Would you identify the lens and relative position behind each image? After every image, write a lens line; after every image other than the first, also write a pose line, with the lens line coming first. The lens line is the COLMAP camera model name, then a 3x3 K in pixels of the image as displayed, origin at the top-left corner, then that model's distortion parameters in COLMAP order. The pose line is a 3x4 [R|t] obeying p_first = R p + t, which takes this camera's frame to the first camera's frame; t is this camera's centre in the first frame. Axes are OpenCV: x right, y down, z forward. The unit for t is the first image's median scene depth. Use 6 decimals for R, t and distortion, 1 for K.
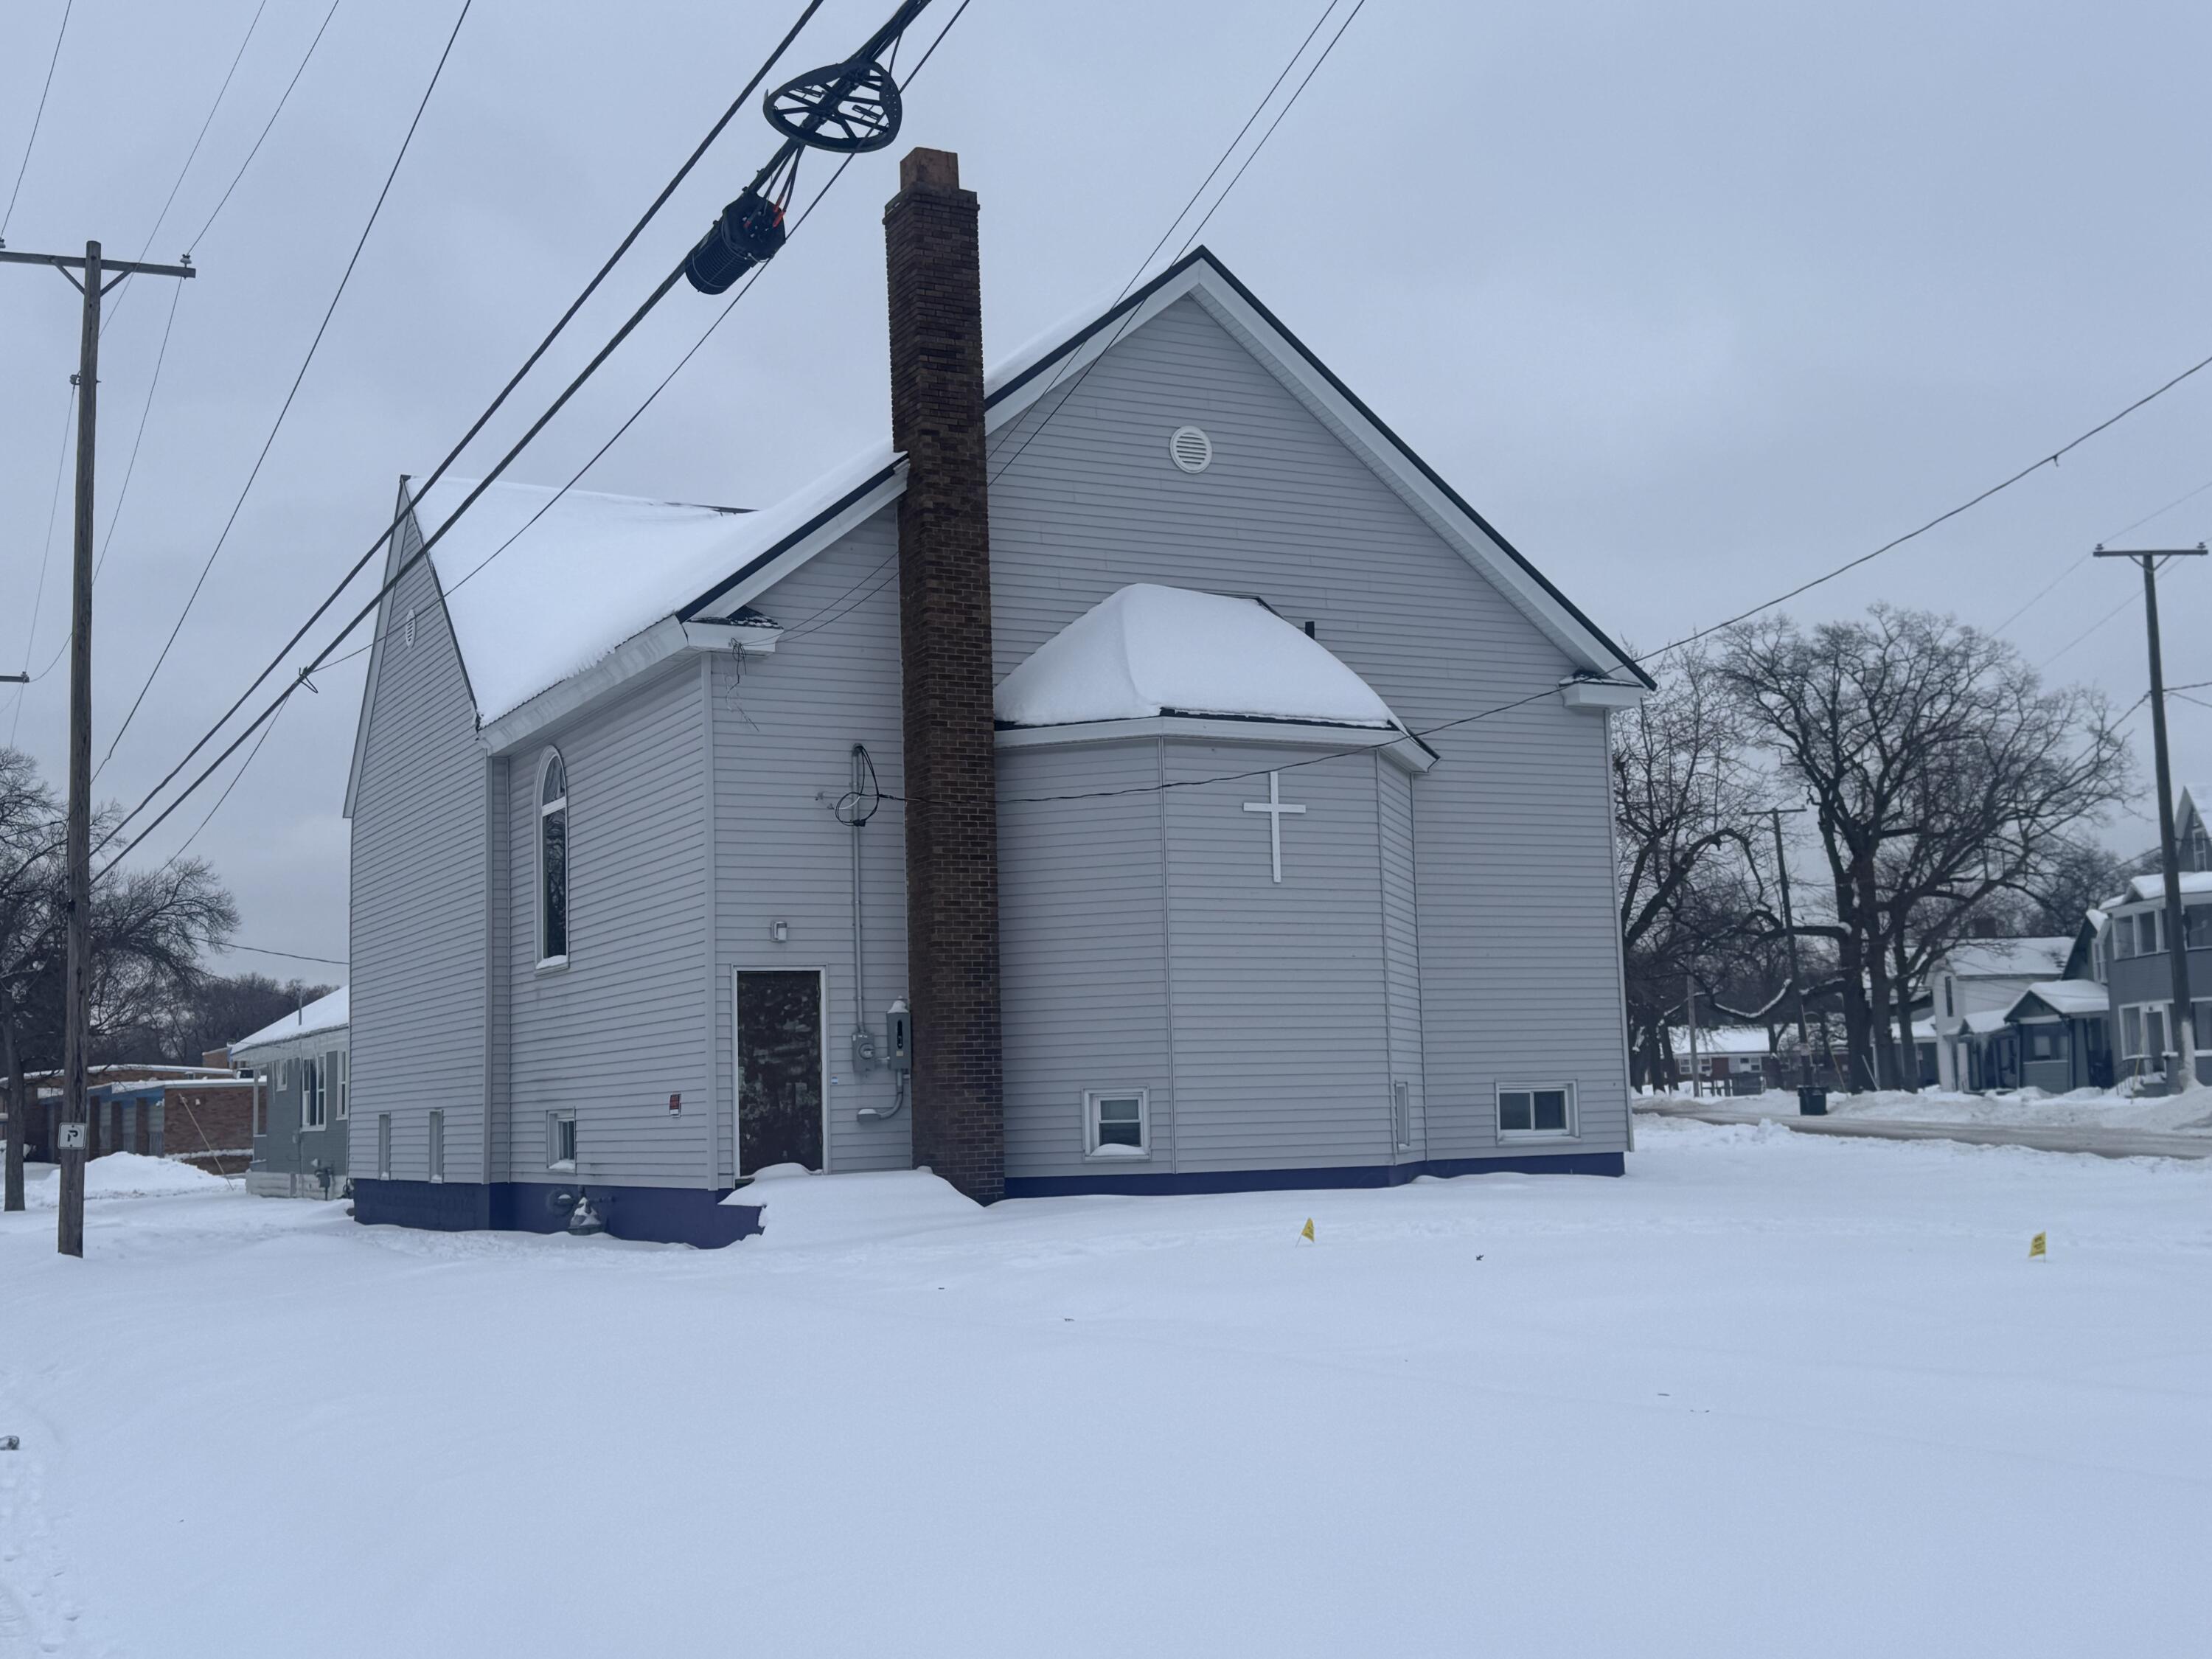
lens RADIAL K [[2459.4, 0, 1099.8], [0, 2459.4, 829.8], [0, 0, 1]] dist [0.123871, 0.000000]
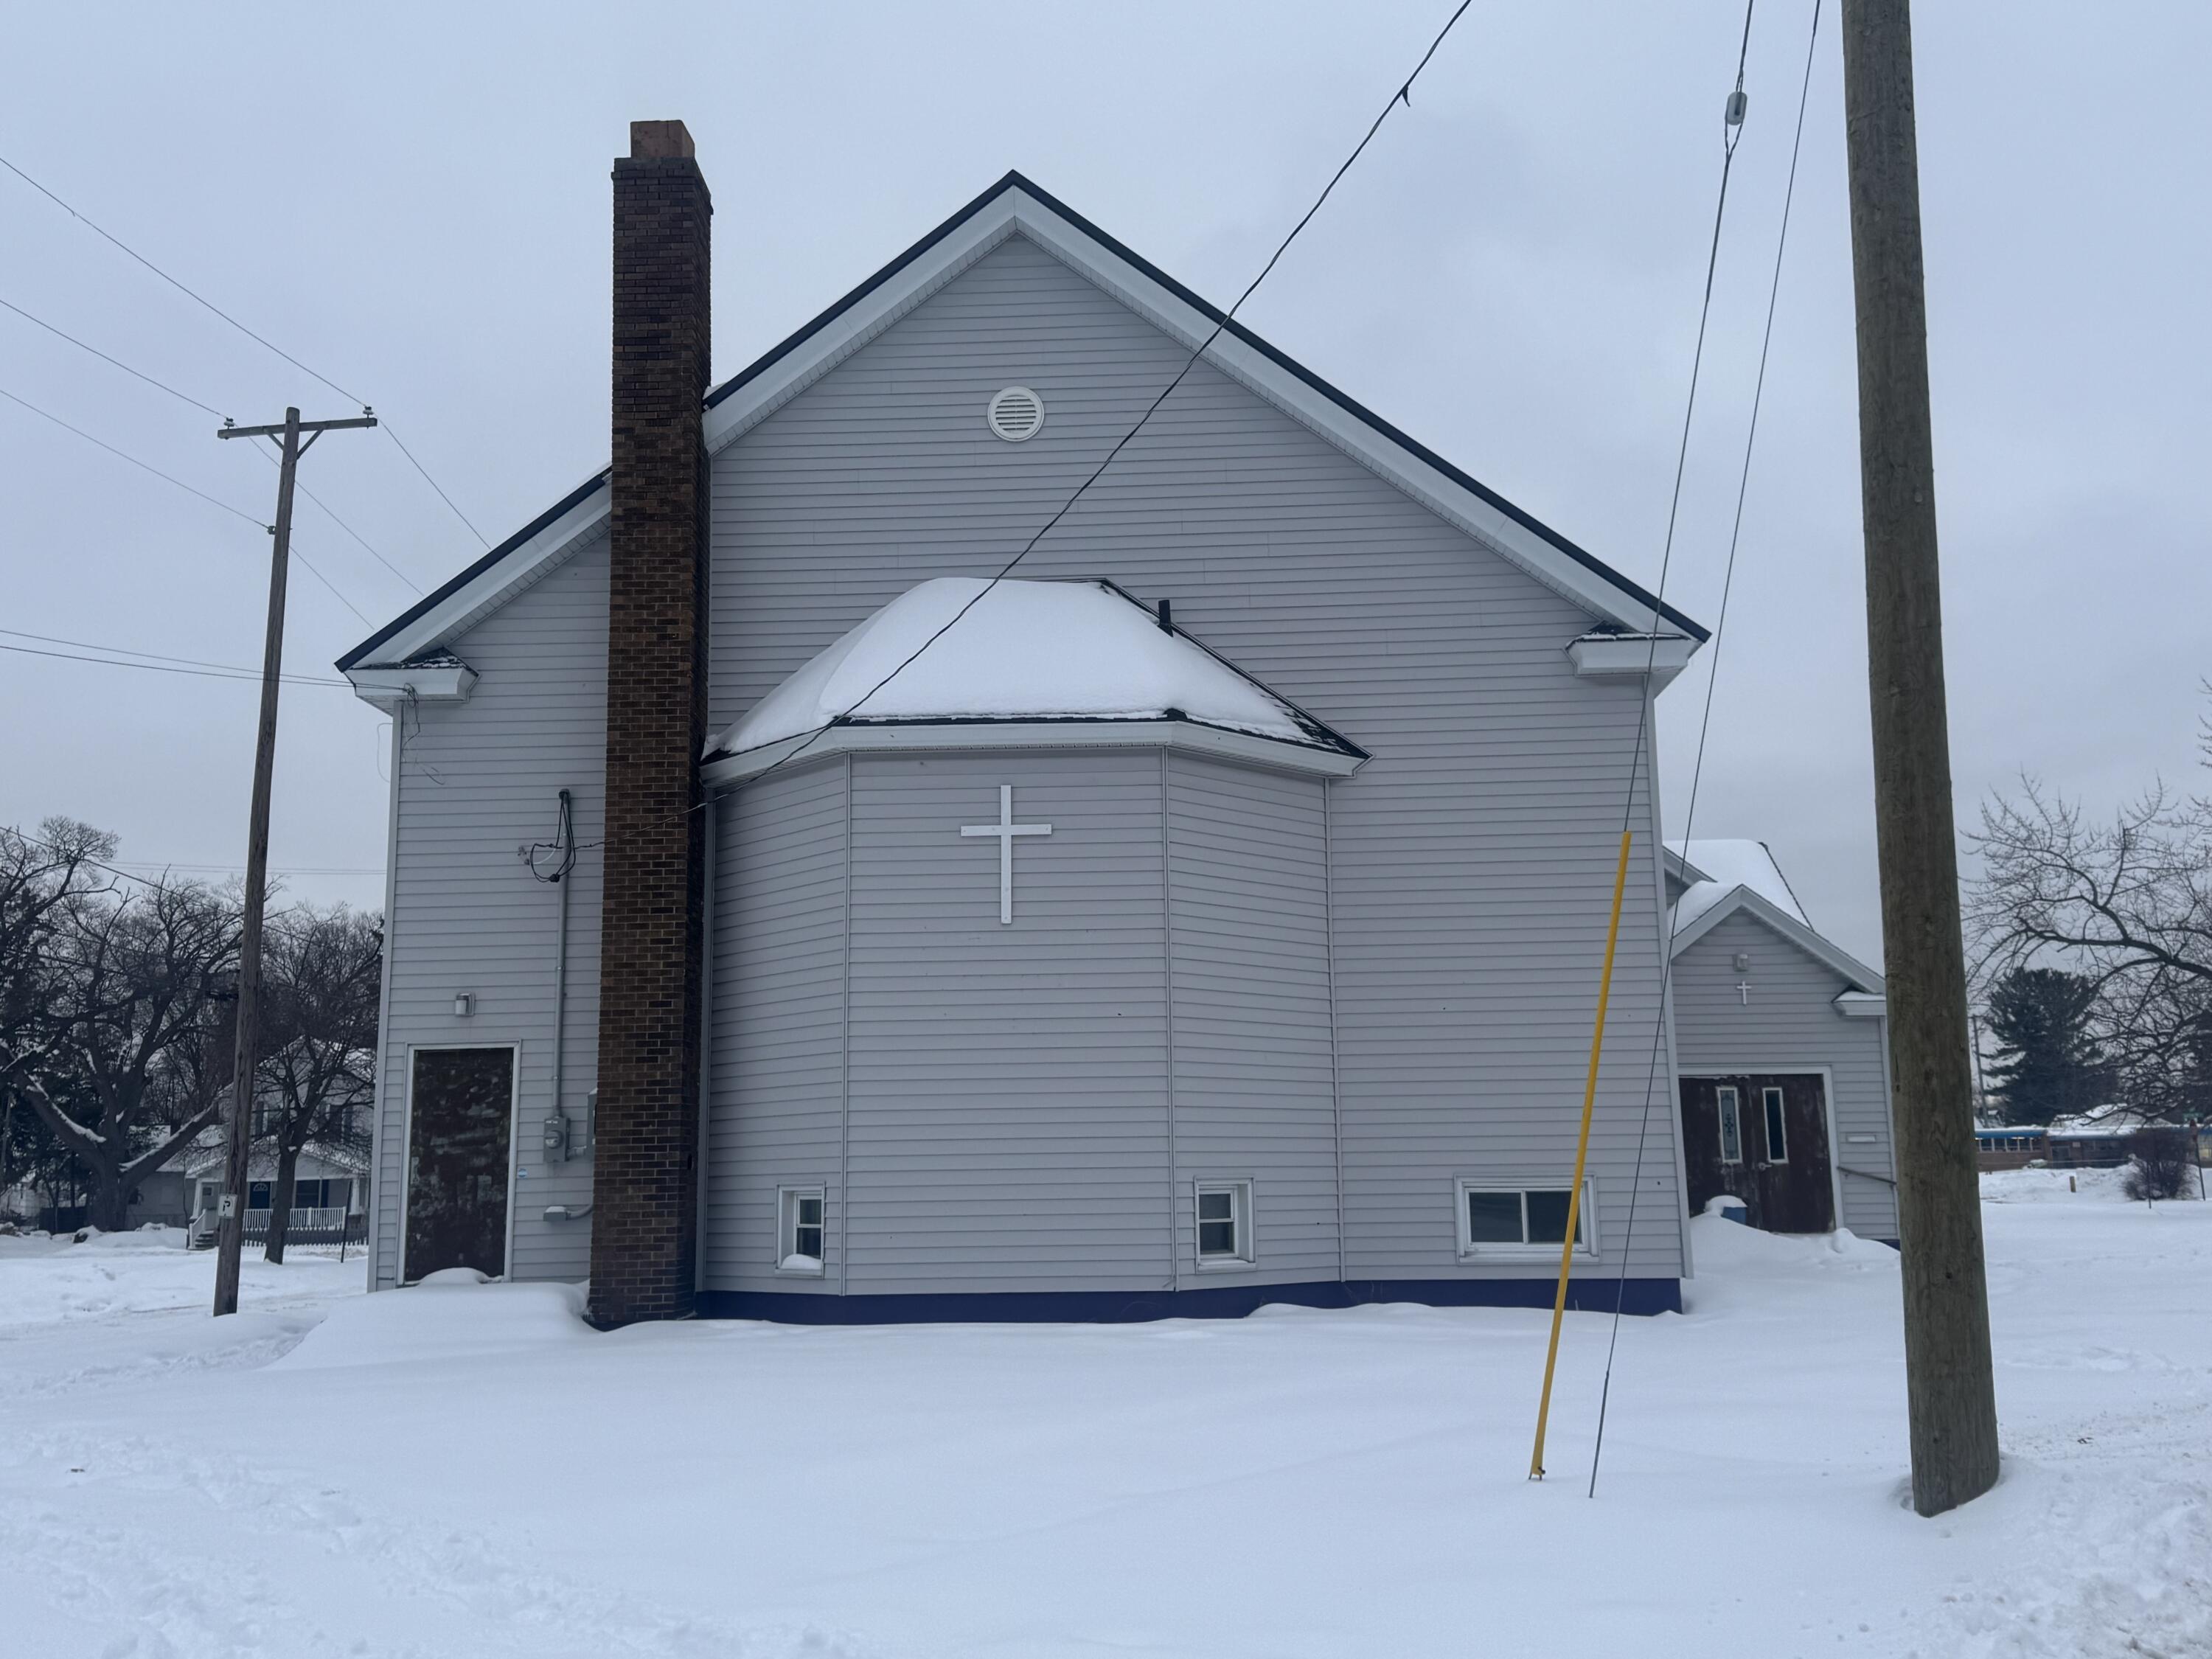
lens RADIAL K [[2088.7, 0, 1106.7], [0, 2088.7, 838.4], [0, 0, 1]] dist [0.082596, 0.000000]
pose [[0.869476, -0.068536, -0.489197, 0.429579], [0.045143, 0.997209, -0.059473, 0.035416], [0.491908, 0.029626, 0.870143, 0.429118]]
